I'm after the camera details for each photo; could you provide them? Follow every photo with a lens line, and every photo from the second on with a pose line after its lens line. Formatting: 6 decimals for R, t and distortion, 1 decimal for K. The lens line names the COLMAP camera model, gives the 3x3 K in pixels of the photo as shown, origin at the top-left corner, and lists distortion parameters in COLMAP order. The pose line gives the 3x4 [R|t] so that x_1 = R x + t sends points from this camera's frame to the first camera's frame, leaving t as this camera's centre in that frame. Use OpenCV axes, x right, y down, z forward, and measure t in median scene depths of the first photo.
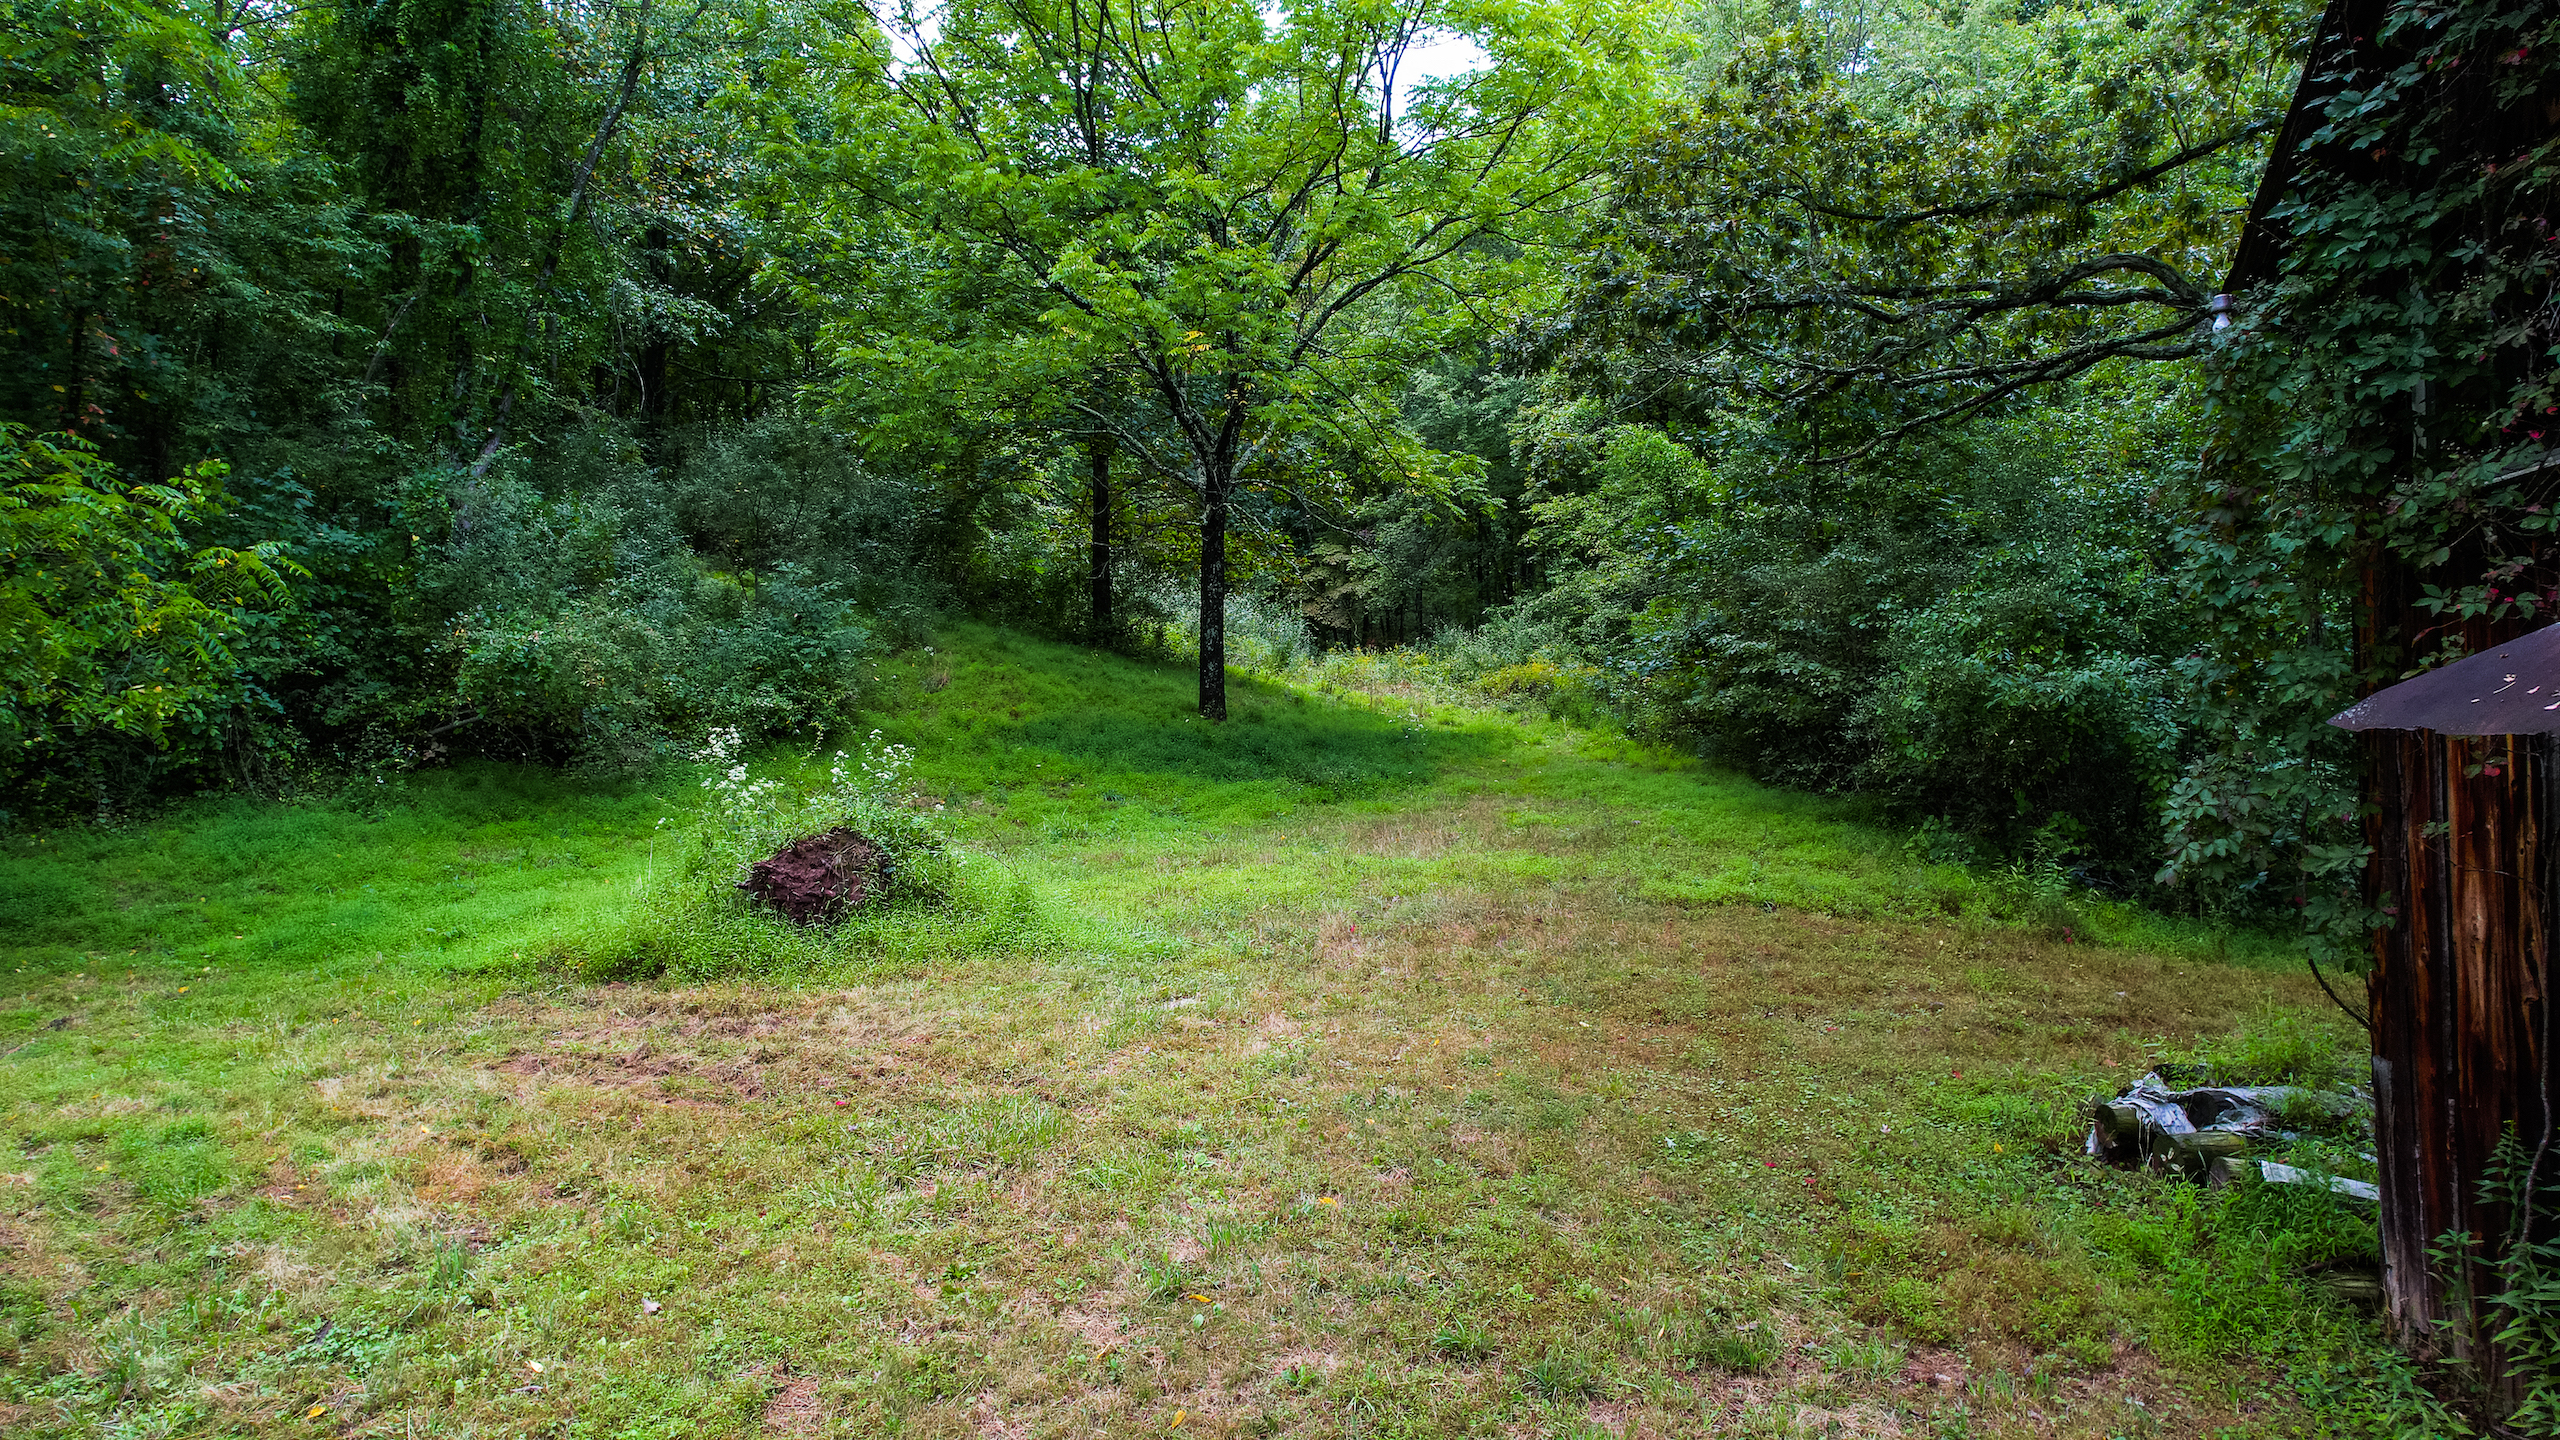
lens RADIAL K [[1633.4, 0, 1293.5], [0, 1633.4, 699.4], [0, 0, 1]] dist [-0.005267, 0.008508]
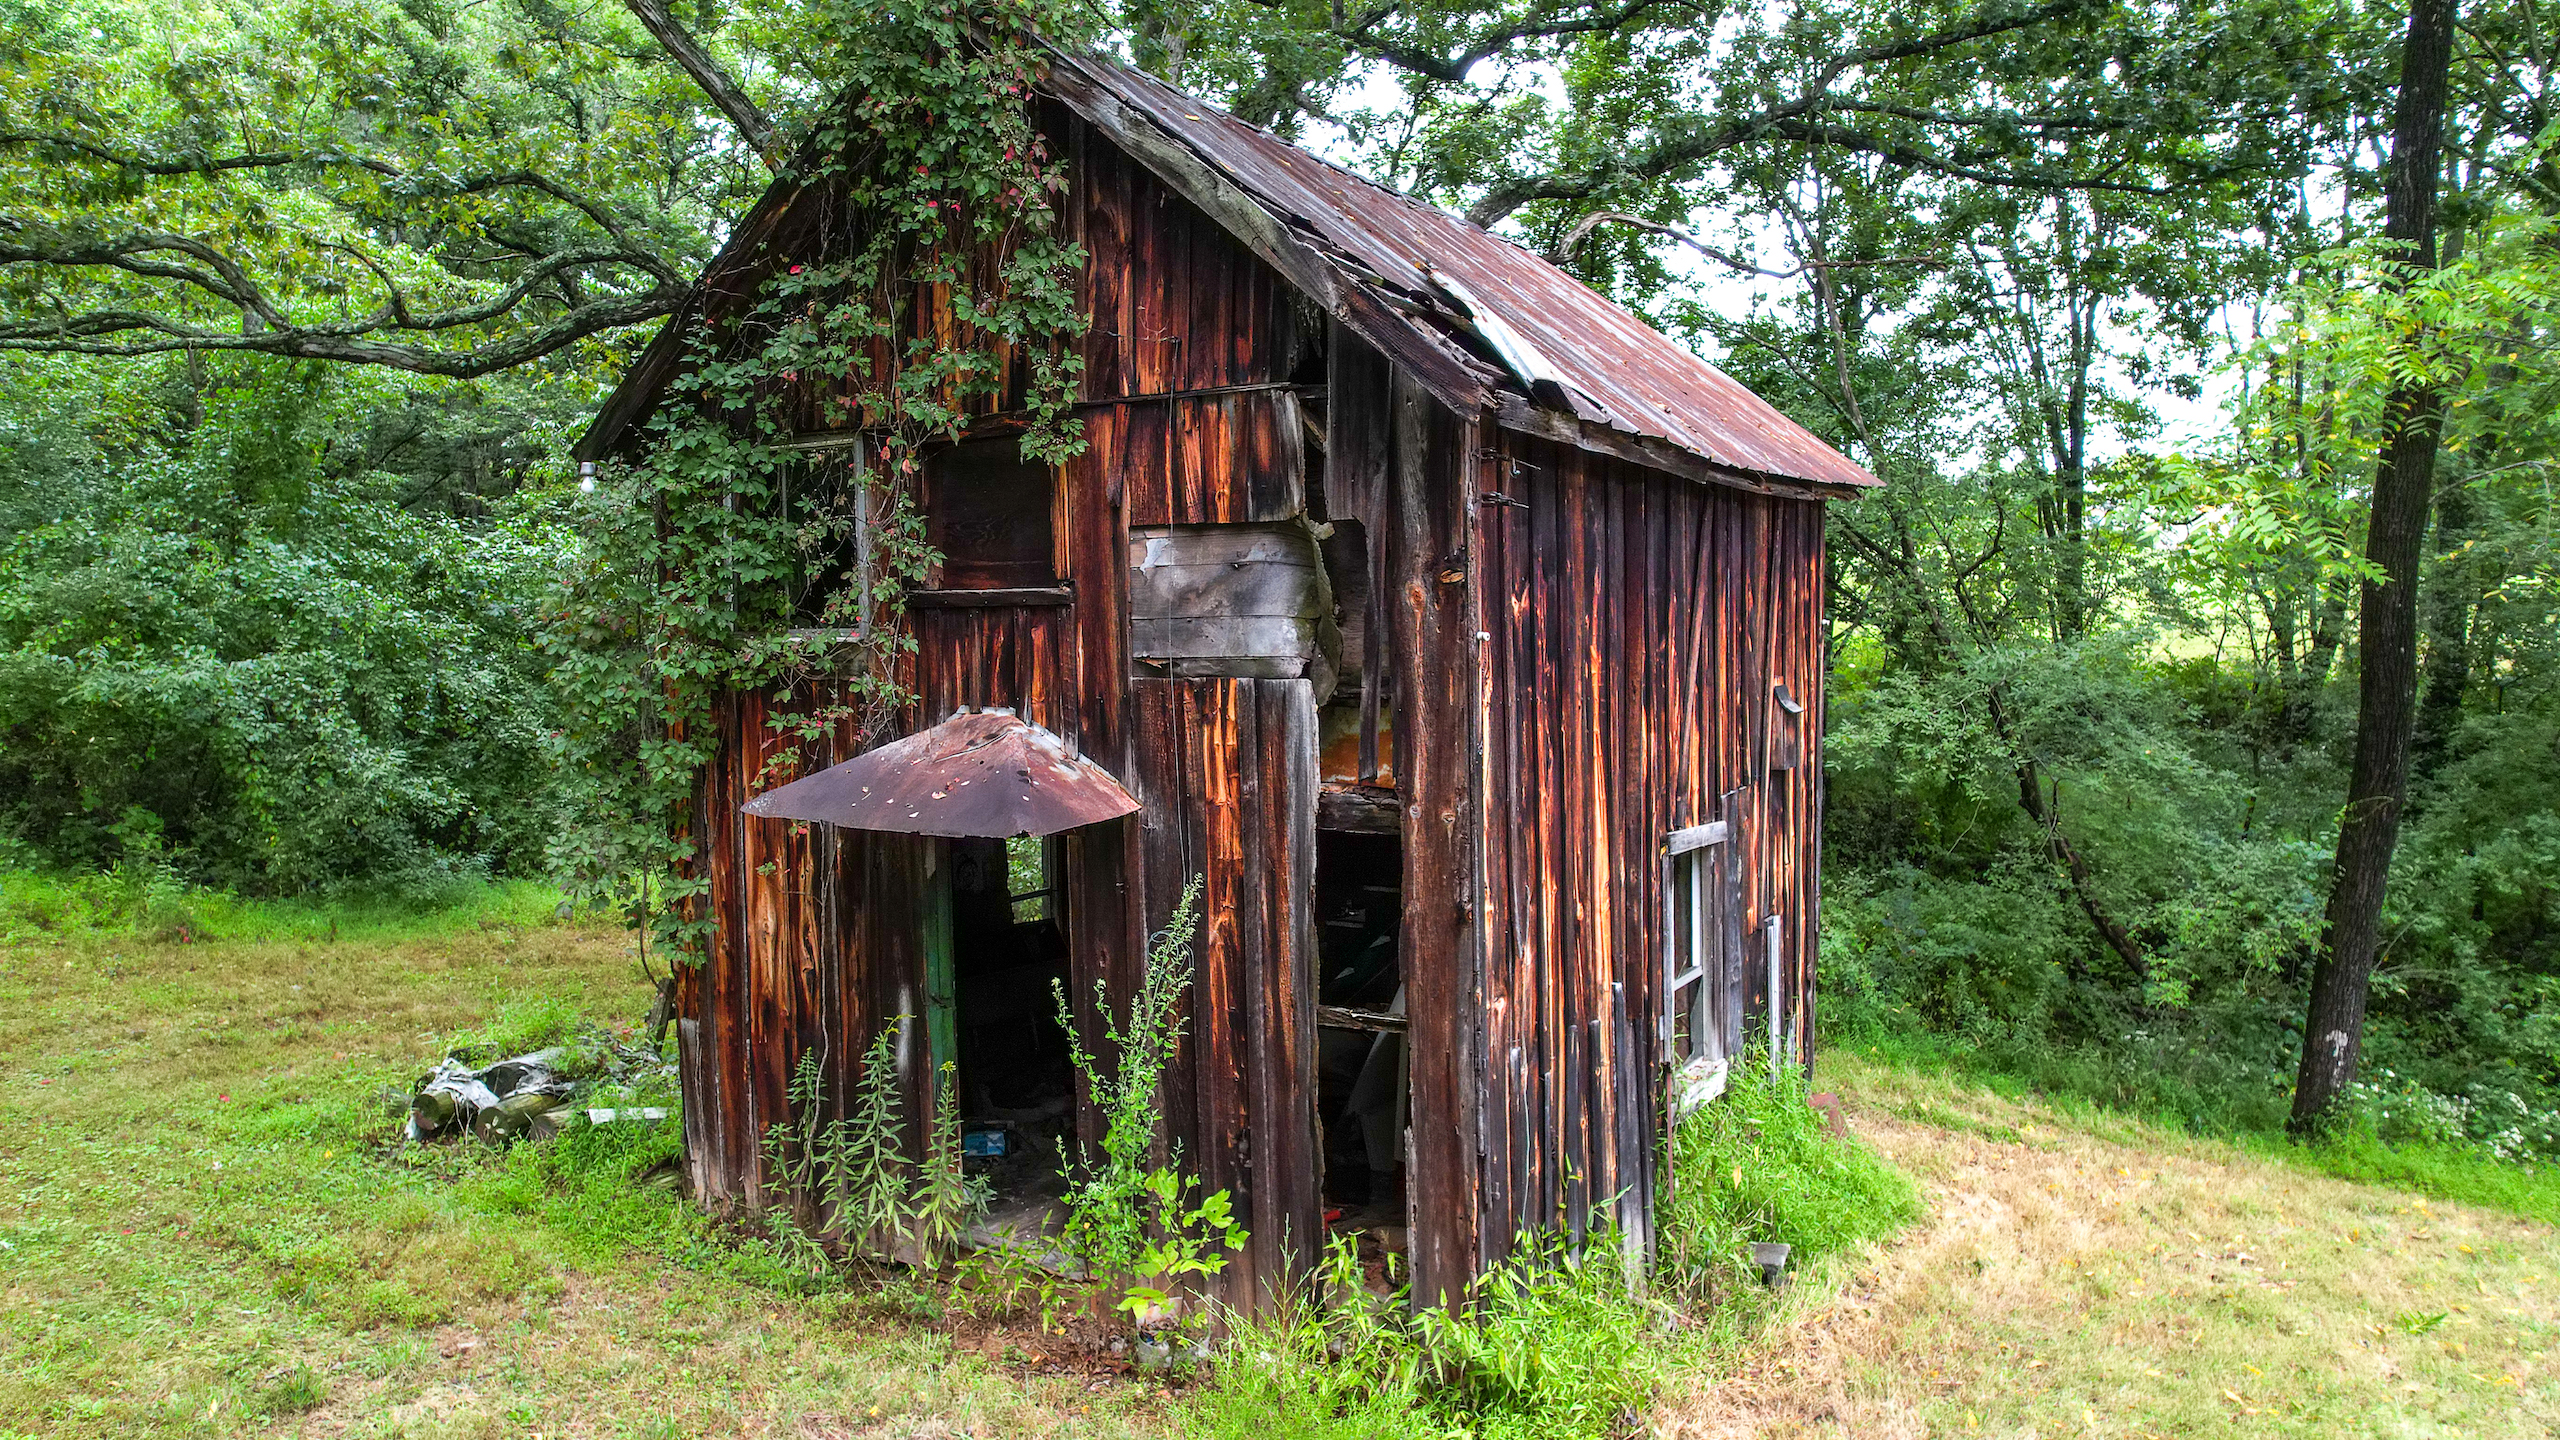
lens RADIAL K [[1633.4, 0, 1279.3], [0, 1633.4, 724.1], [0, 0, 1]] dist [-0.005267, 0.008508]
pose [[0.381296, -0.021863, 0.924194, -0.371707], [-0.035917, 0.998615, 0.038442, -0.092437], [-0.923755, -0.047852, 0.379983, -0.014590]]
